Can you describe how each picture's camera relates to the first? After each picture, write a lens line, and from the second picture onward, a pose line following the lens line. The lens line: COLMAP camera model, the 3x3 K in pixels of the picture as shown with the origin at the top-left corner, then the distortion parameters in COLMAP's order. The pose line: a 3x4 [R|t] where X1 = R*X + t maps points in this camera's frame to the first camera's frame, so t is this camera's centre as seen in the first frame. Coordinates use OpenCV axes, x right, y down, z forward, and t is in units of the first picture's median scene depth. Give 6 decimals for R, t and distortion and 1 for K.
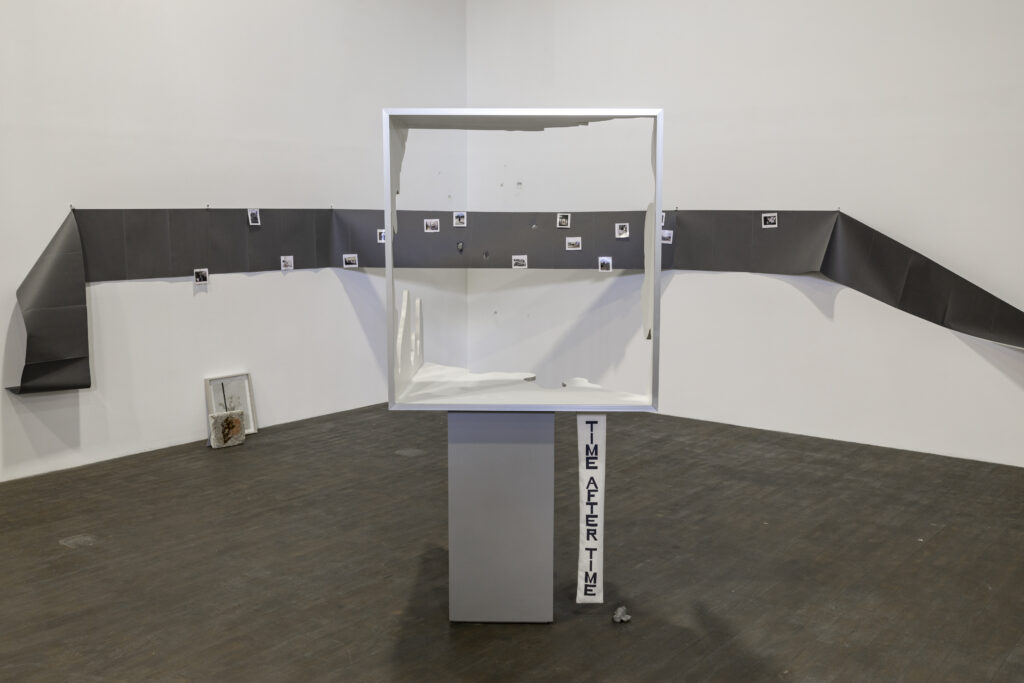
lens RADIAL K [[1069.7, 0, 511.6], [0, 1069.7, 341.5], [0, 0, 1]] dist [-0.010620, 0.000000]
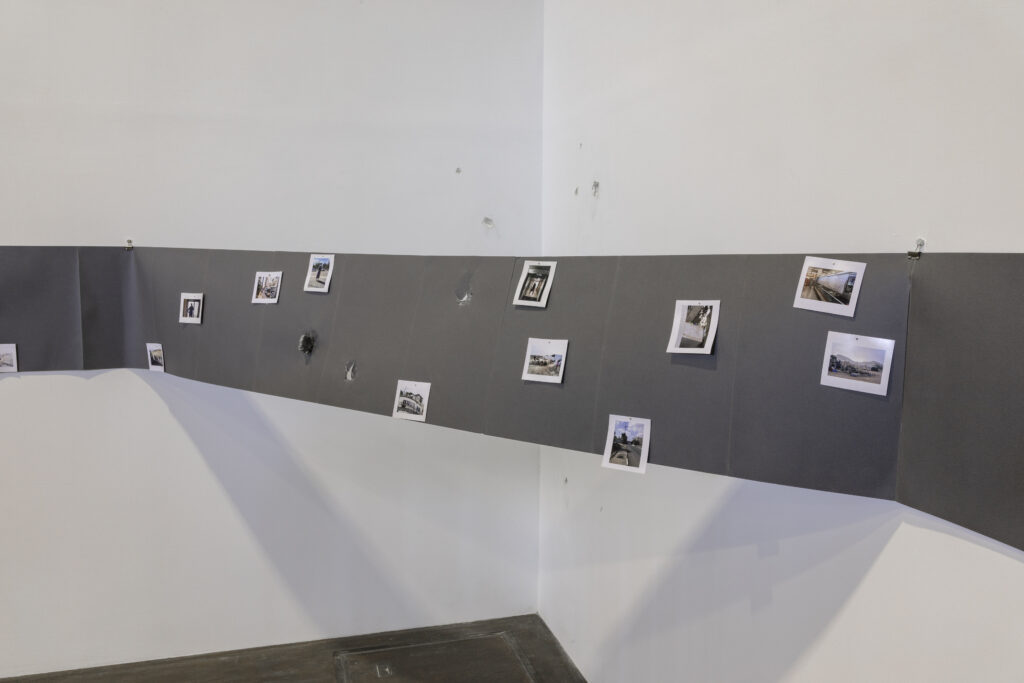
lens RADIAL K [[860.9, 0, 512.9], [0, 860.9, 341.2], [0, 0, 1]] dist [-0.012872, -0.001469]
pose [[0.794513, 0.067719, -0.603459, 0.197927], [-0.080361, 0.996747, 0.006050, -0.097505], [0.601906, 0.043688, 0.797371, 0.797684]]
